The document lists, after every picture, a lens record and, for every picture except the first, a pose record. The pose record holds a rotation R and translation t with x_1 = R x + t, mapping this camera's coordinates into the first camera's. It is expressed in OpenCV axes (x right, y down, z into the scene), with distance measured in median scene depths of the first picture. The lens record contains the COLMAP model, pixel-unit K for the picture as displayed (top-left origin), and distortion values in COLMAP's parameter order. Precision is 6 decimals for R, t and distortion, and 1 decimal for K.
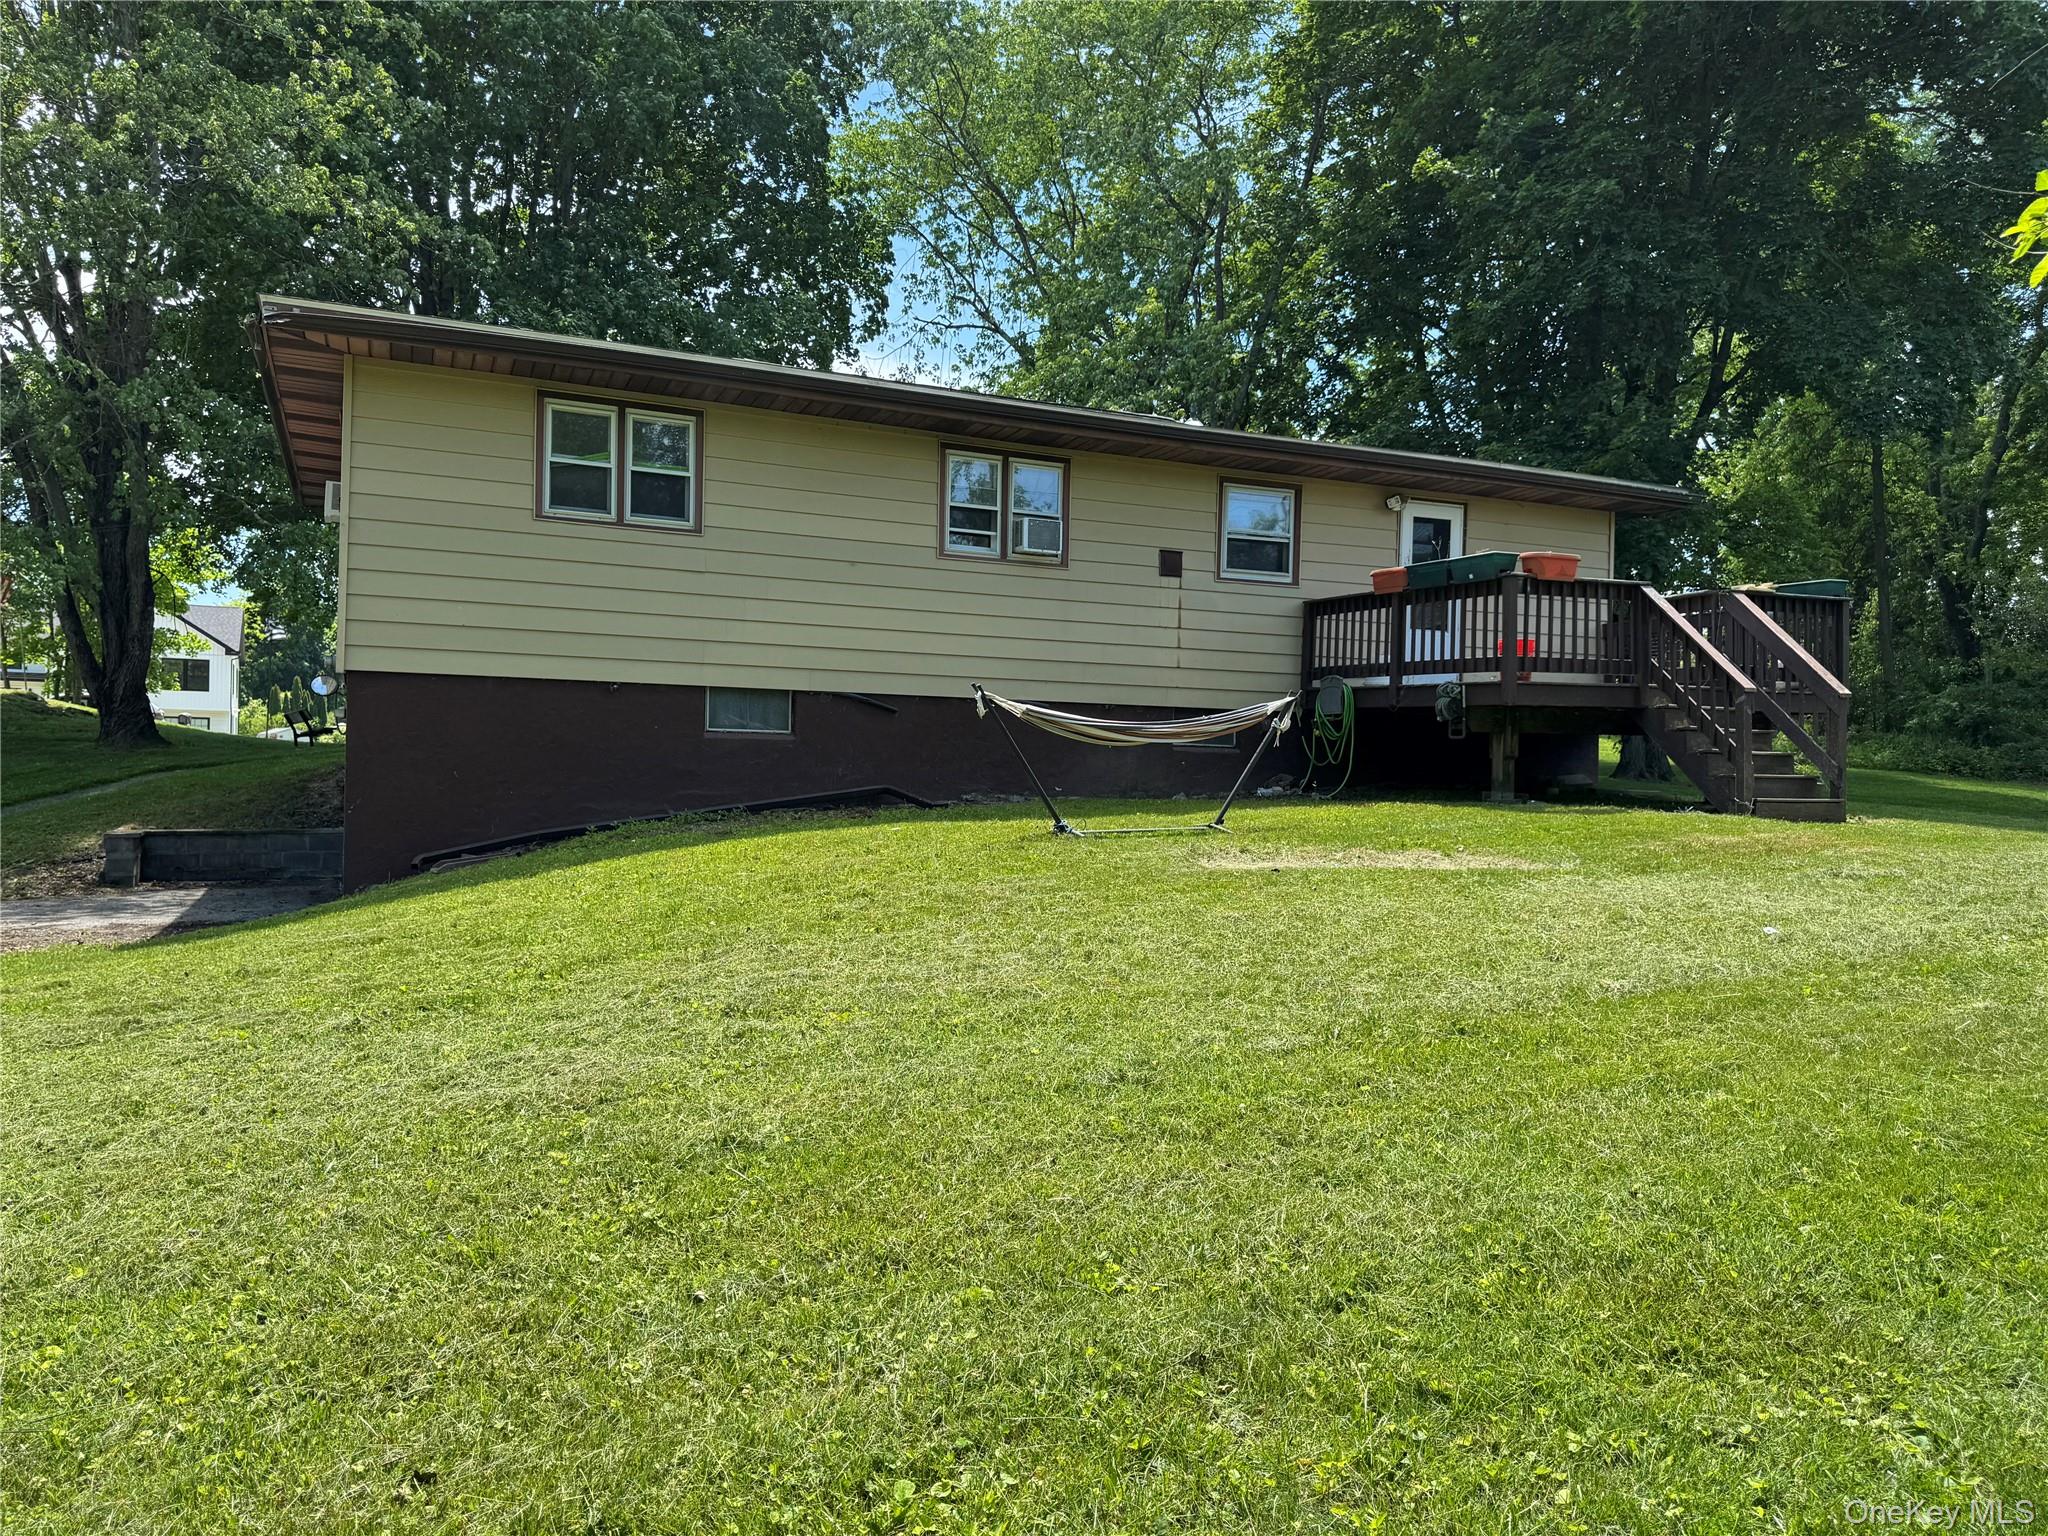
lens RADIAL K [[1404.6, 0, 1027.0], [0, 1404.6, 768.4], [0, 0, 1]] dist [0.077424, -0.003008]
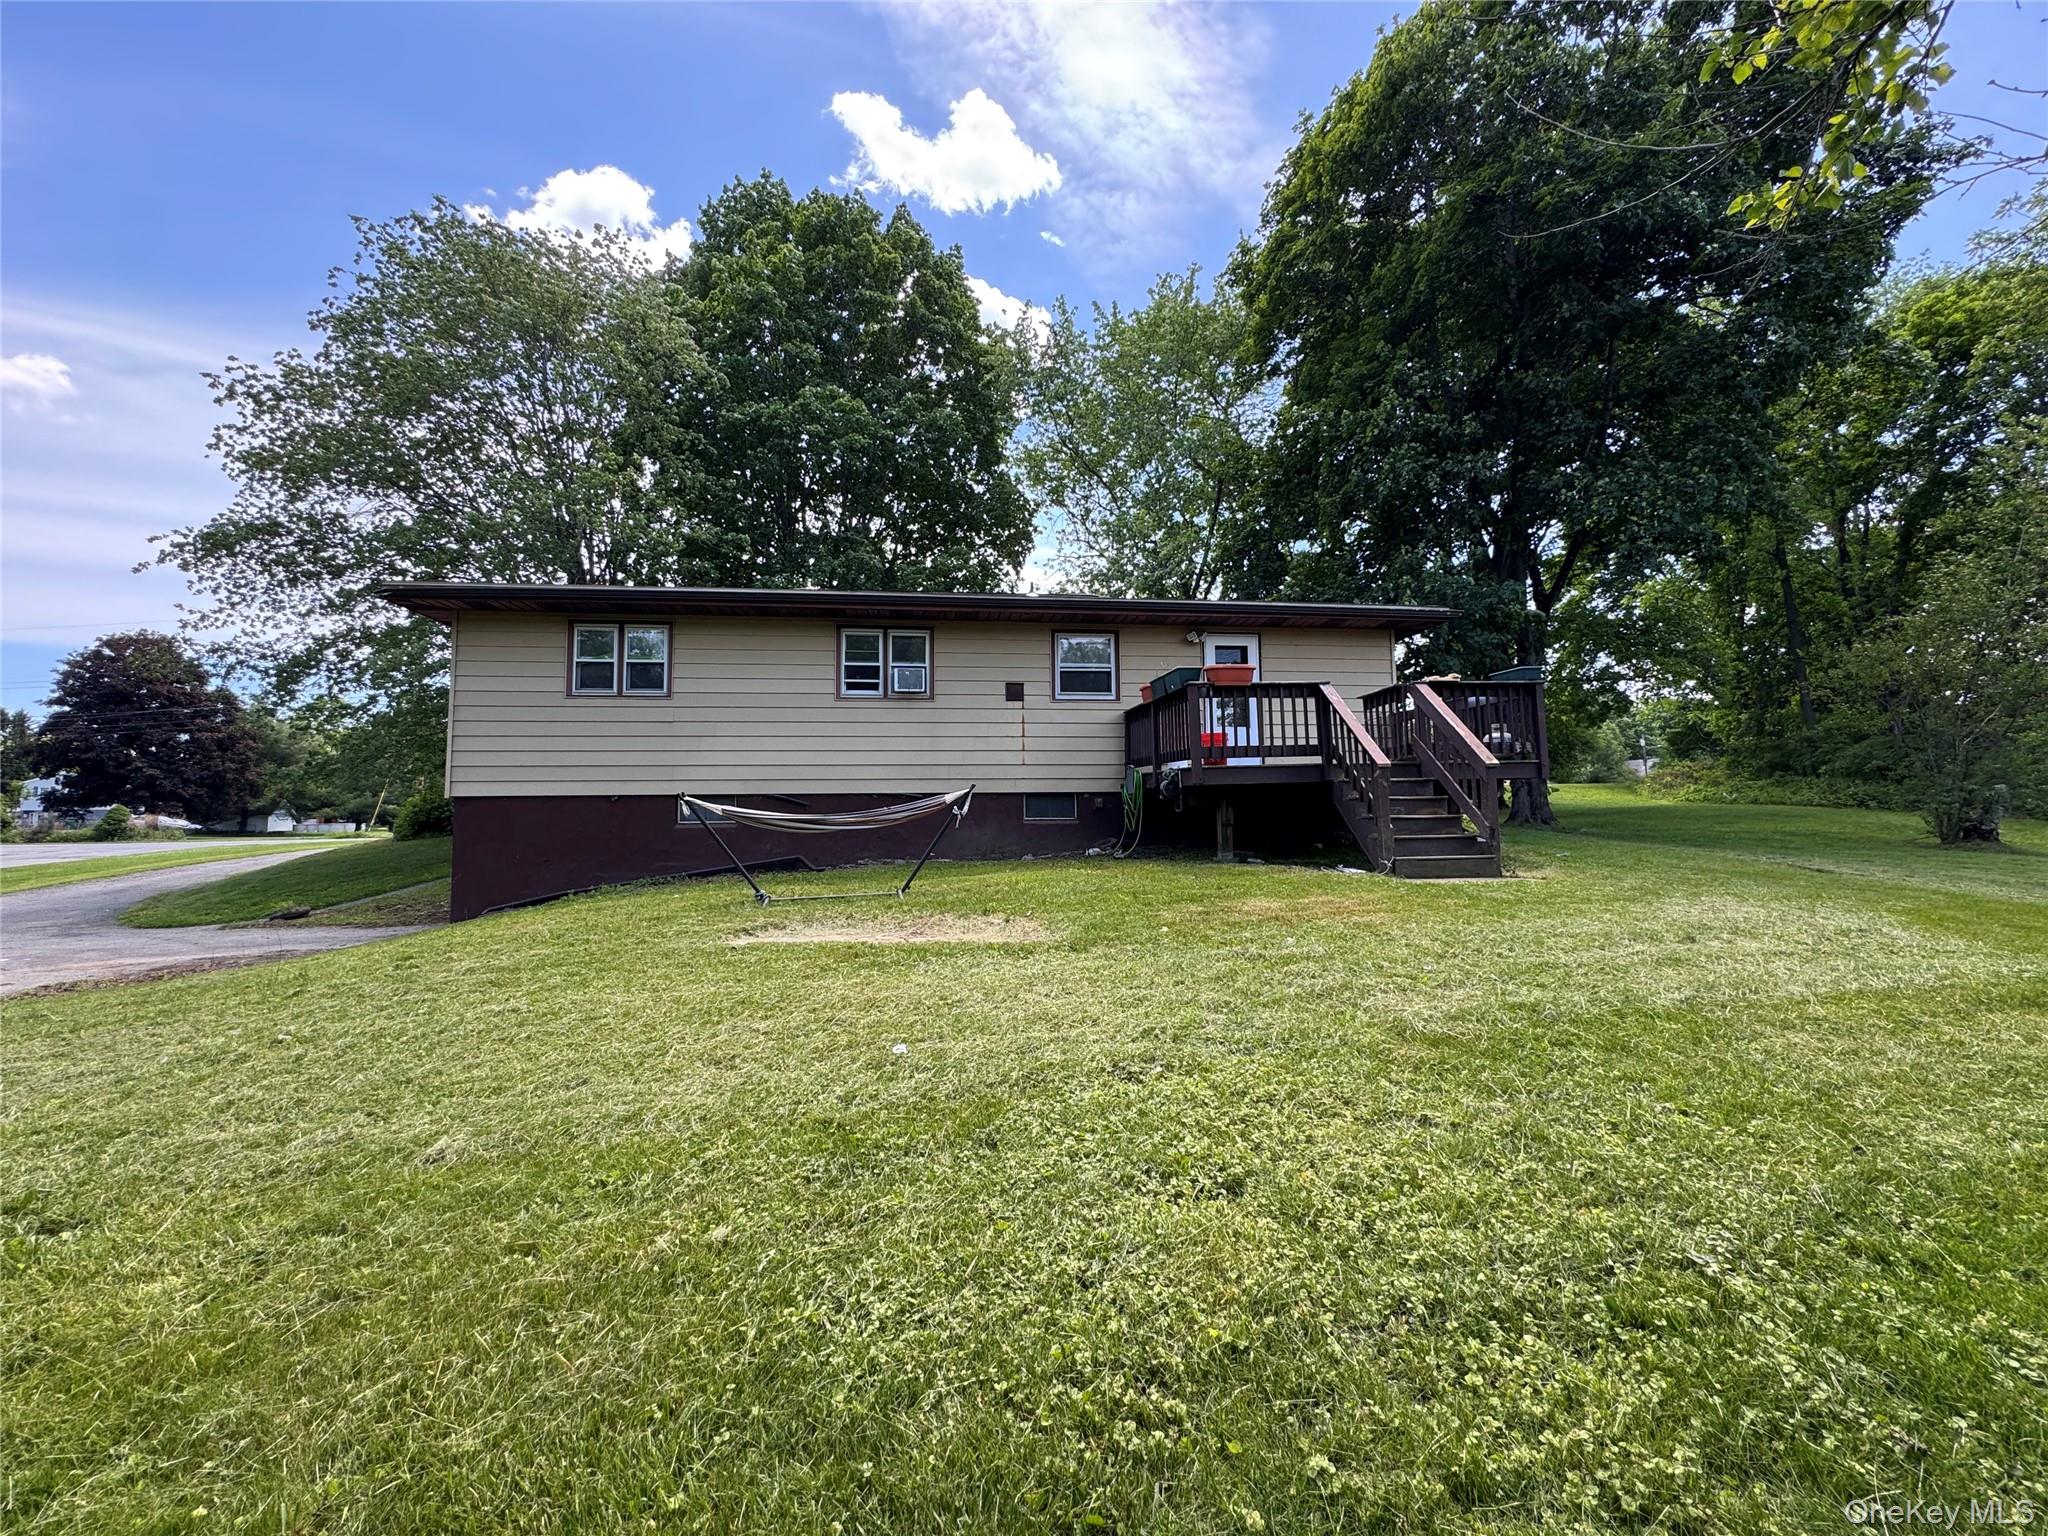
lens RADIAL K [[813.8, 0, 1009.1], [0, 813.8, 772.4], [0, 0, 1]] dist [-0.007407, -0.000064]
pose [[0.954403, -0.047262, -0.294756, 0.356744], [0.030073, 0.997587, -0.062580, -0.014920], [0.297002, 0.050863, 0.953521, 0.238600]]
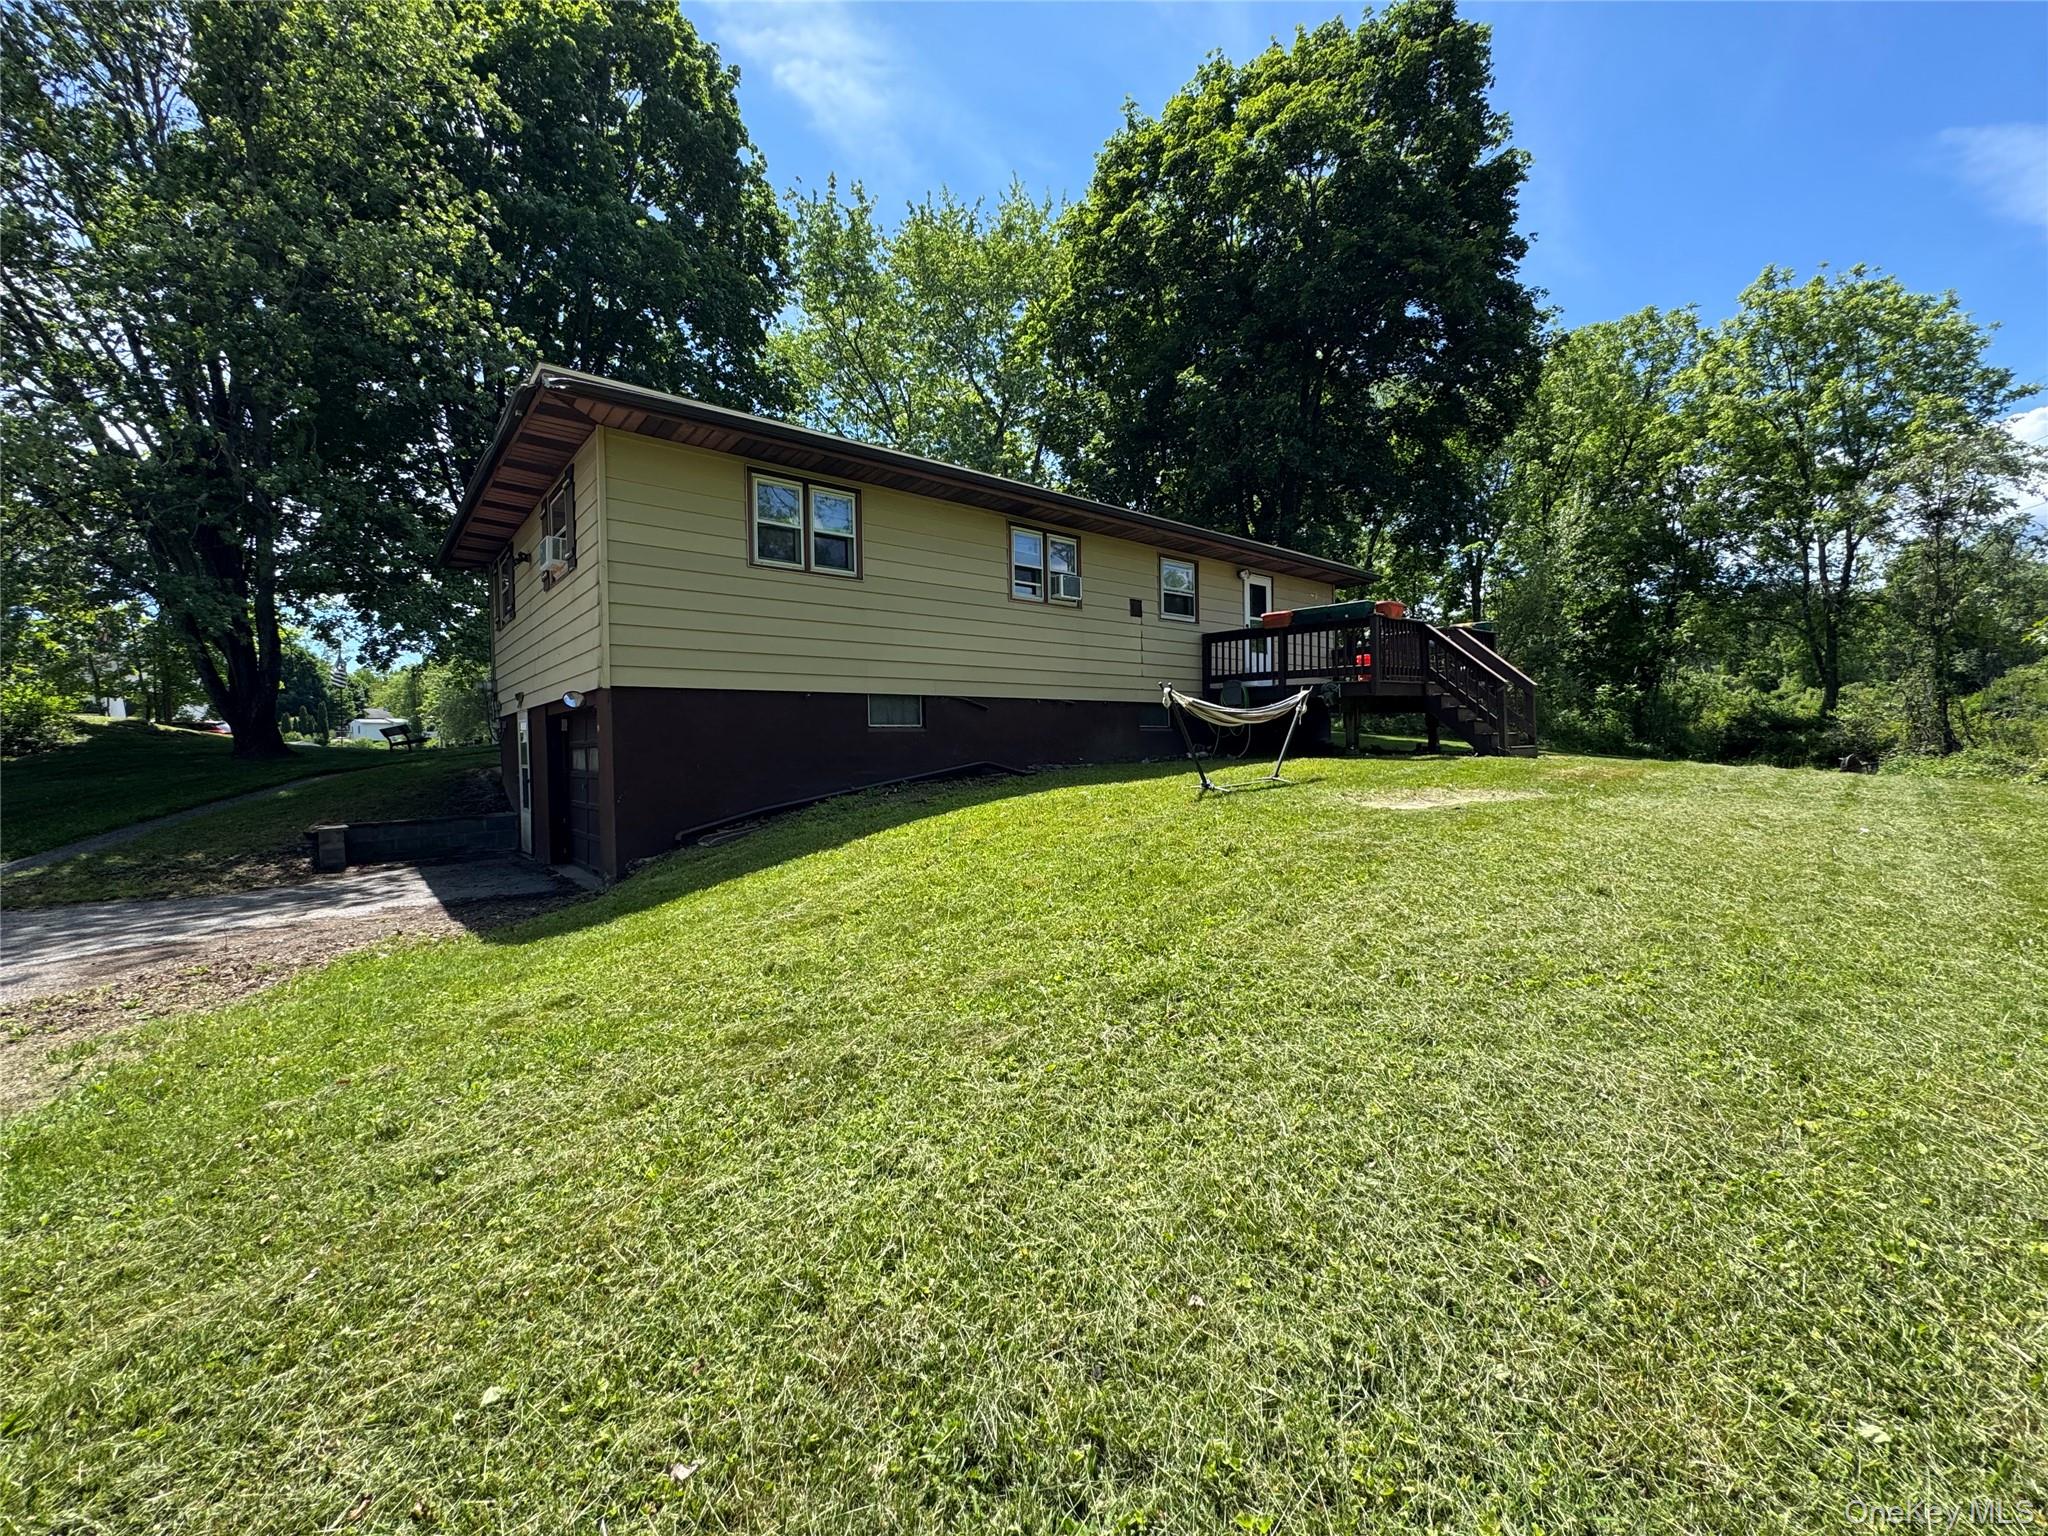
lens RADIAL K [[813.8, 0, 1029.8], [0, 813.8, 772.6], [0, 0, 1]] dist [-0.007407, -0.000064]
pose [[0.963291, -0.045237, 0.264621, -0.267663], [0.036153, 0.998581, 0.039099, -0.006290], [-0.266014, -0.028097, 0.963560, 0.185706]]
